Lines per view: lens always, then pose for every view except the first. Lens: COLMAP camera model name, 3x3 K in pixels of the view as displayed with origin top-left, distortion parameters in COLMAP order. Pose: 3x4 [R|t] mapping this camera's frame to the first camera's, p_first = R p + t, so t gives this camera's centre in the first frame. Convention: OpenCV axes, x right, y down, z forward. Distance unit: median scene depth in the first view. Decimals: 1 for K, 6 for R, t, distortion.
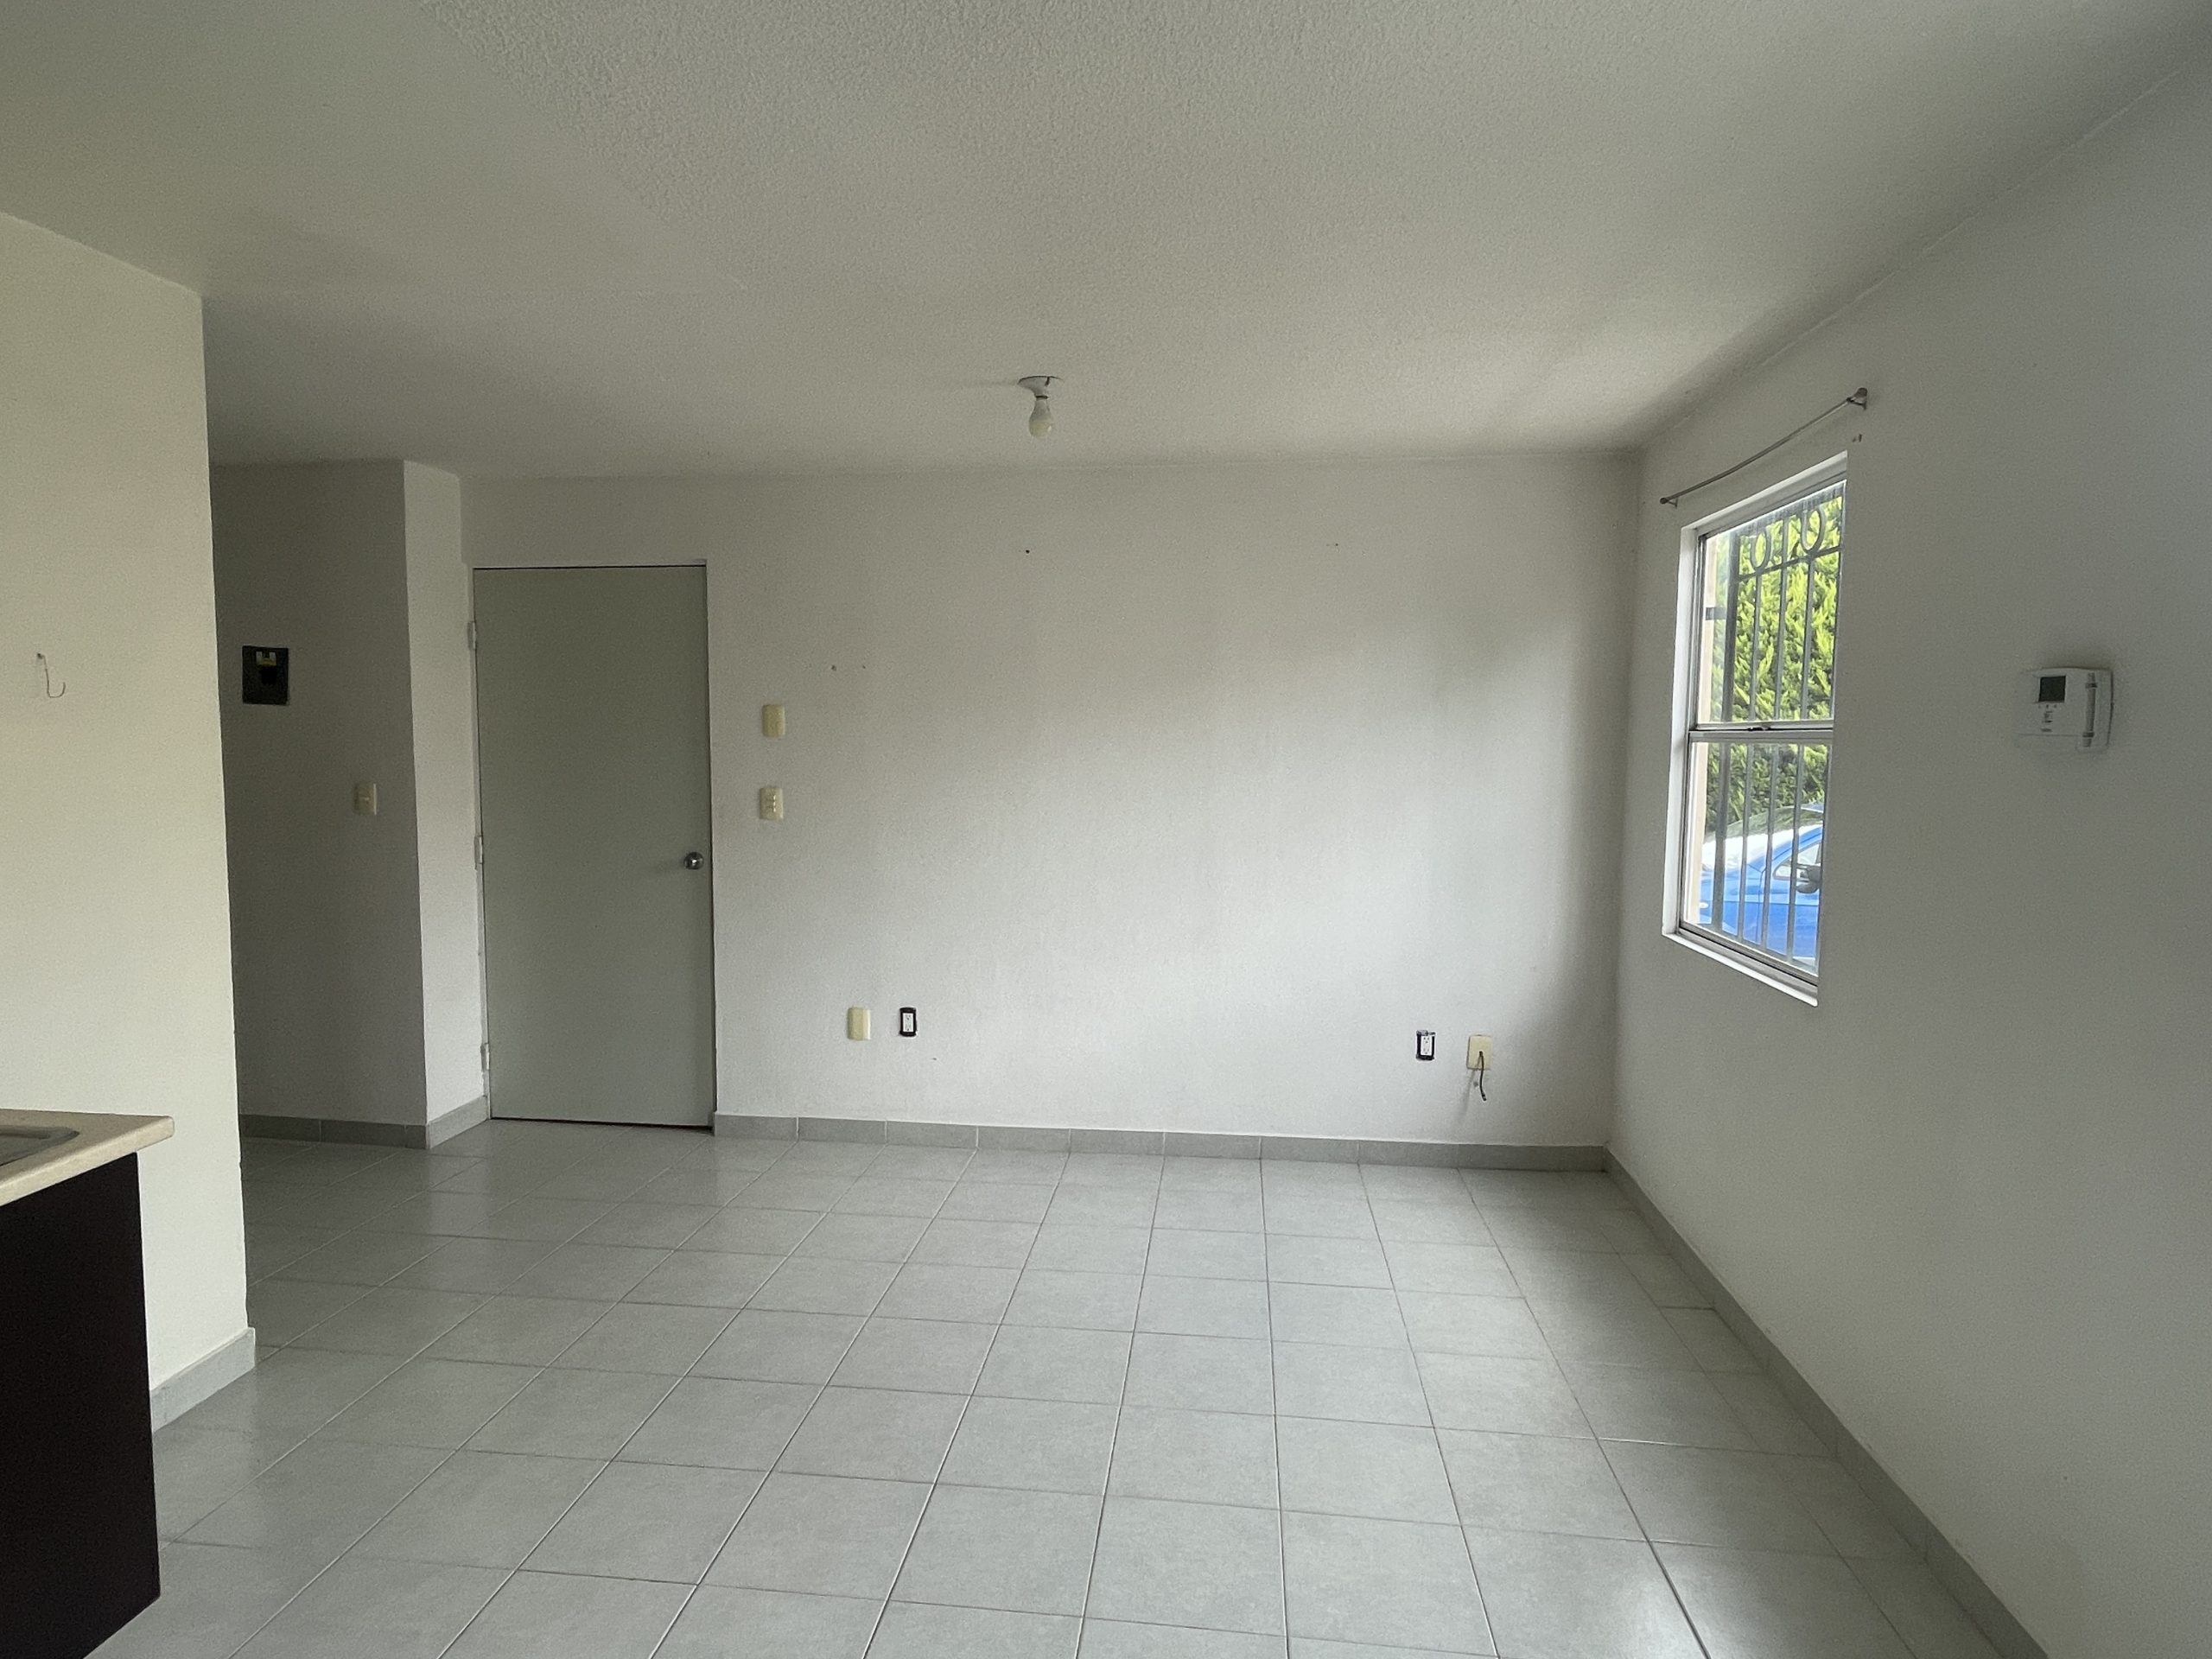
lens RADIAL K [[1245.1, 0, 1091.0], [0, 1245.1, 822.4], [0, 0, 1]] dist [0.000053, -0.000852]
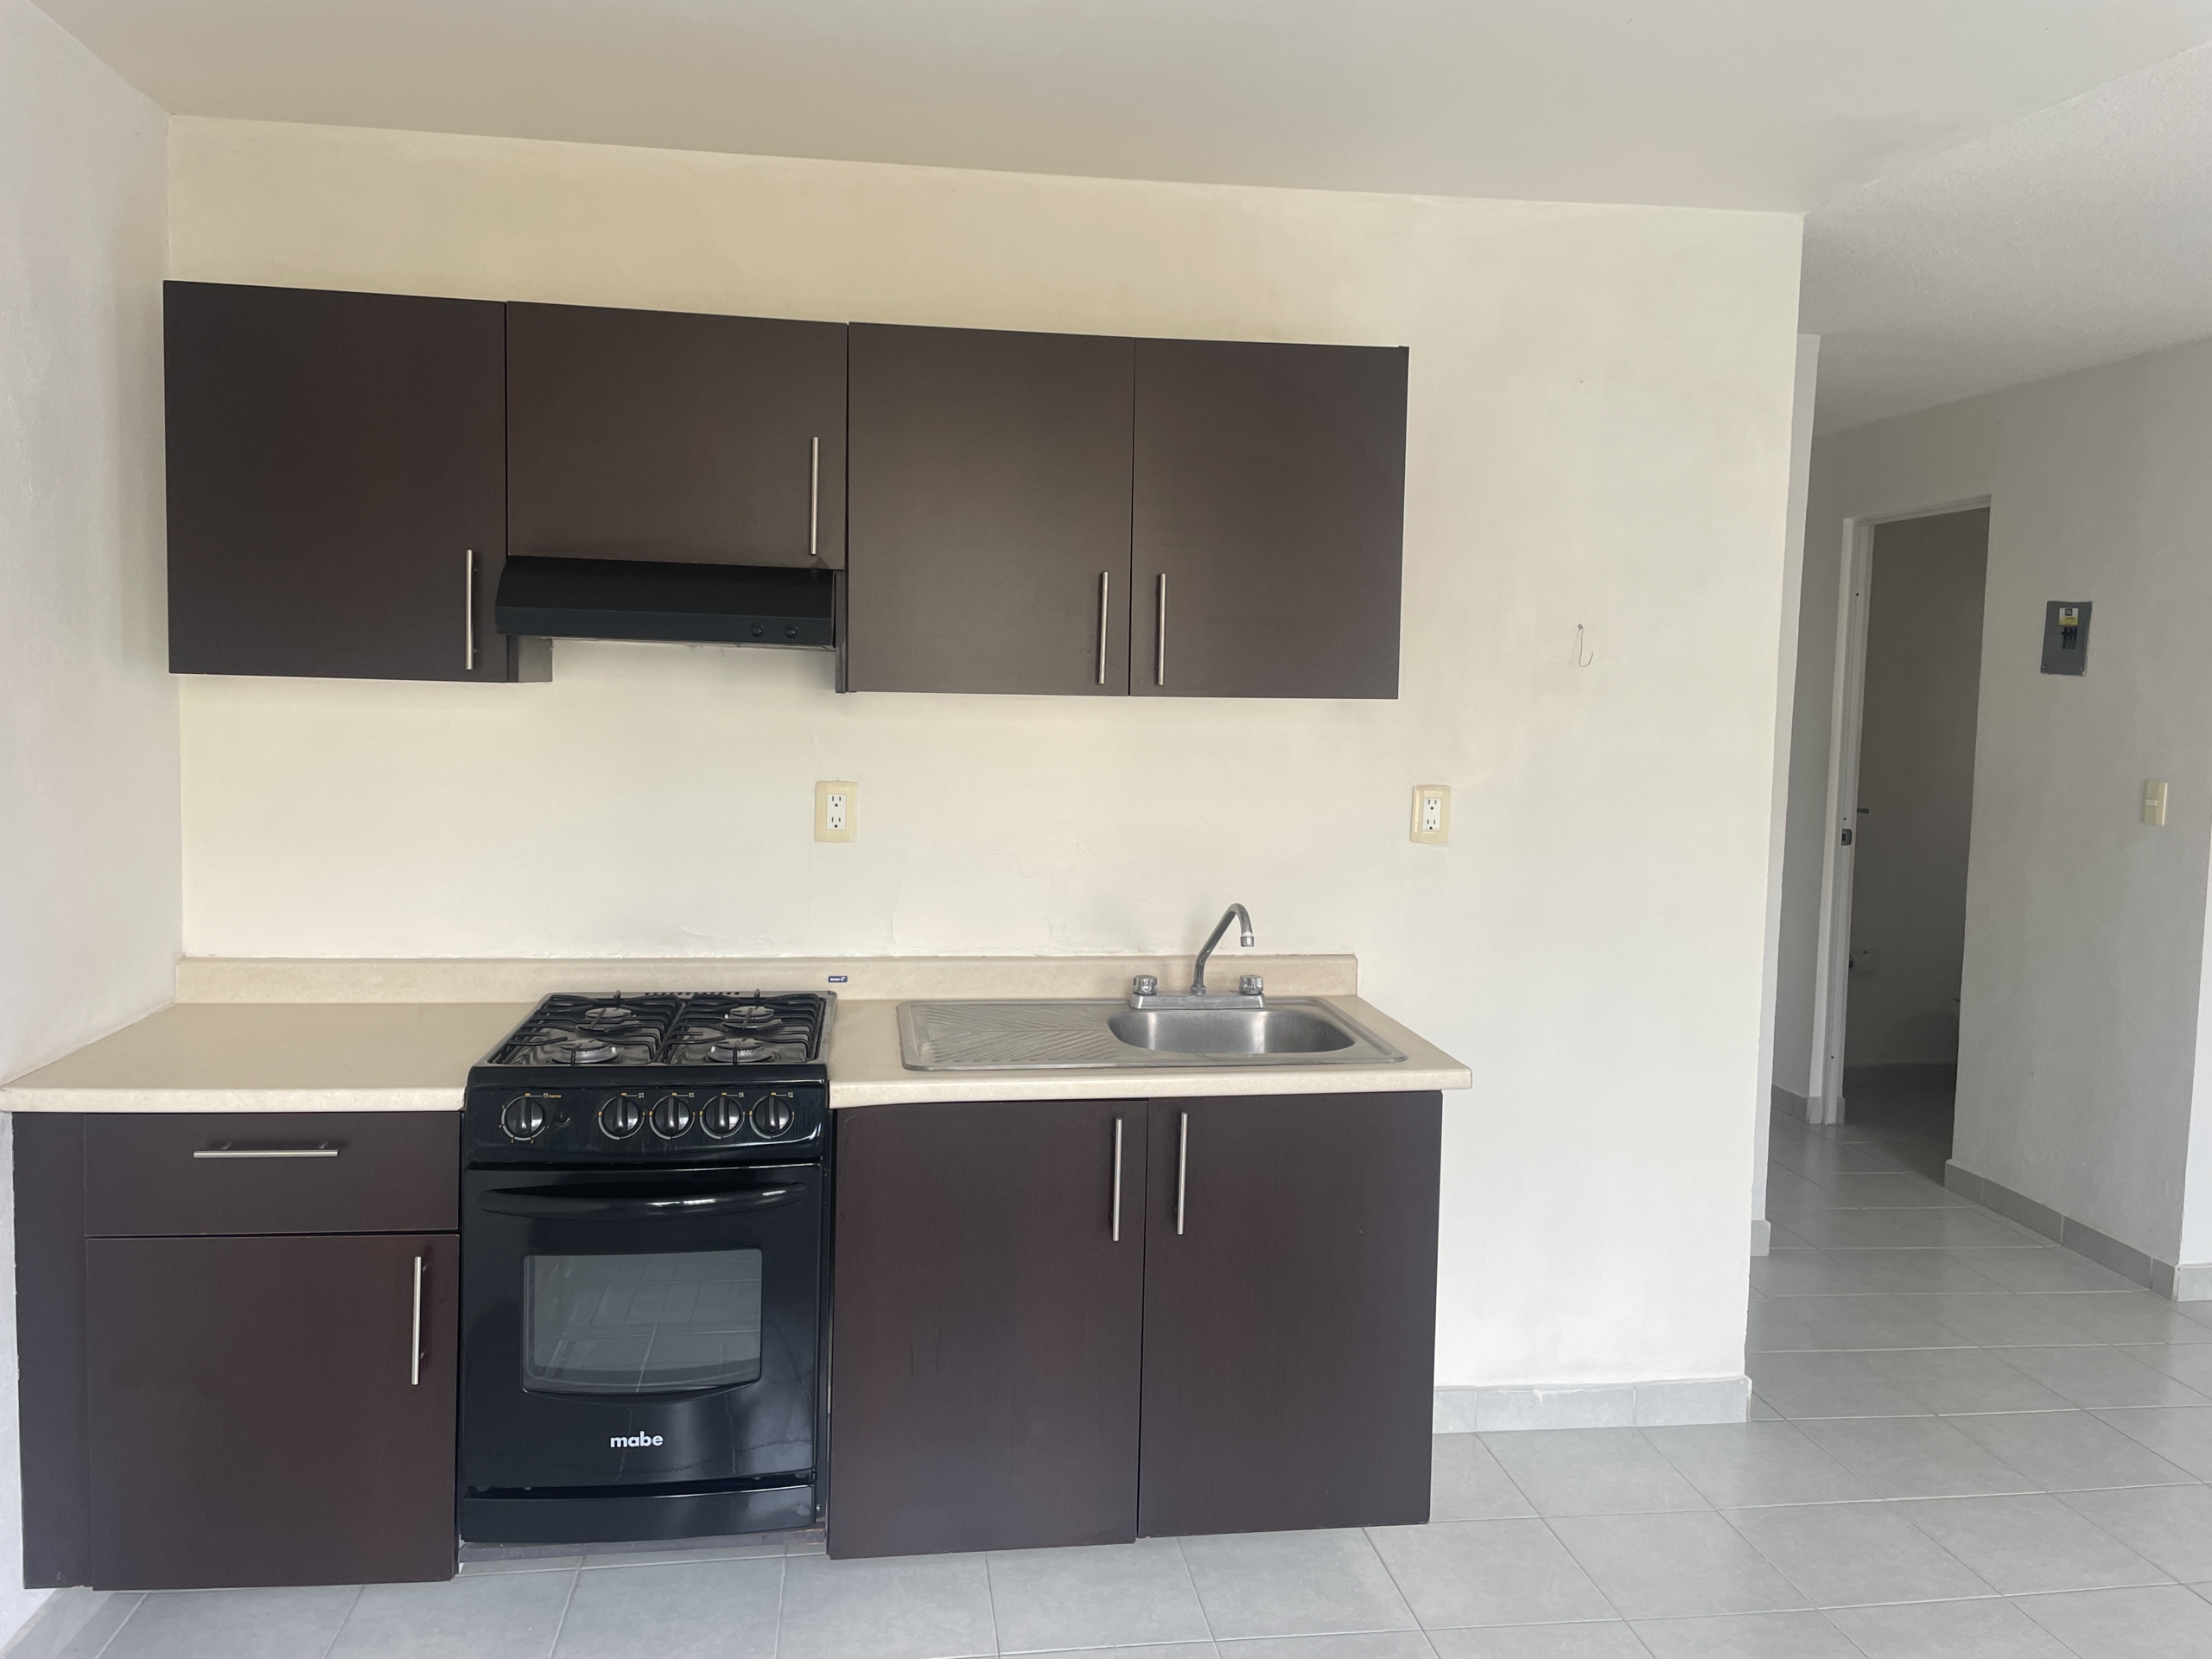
lens RADIAL K [[1669.5, 0, 1099.8], [0, 1669.5, 802.2], [0, 0, 1]] dist [0.067932, -0.069190]
pose [[0.258485, 0.071111, -0.963394, 0.221946], [-0.093308, 0.994462, 0.048369, -0.009598], [0.961498, 0.077390, 0.263689, 0.139995]]
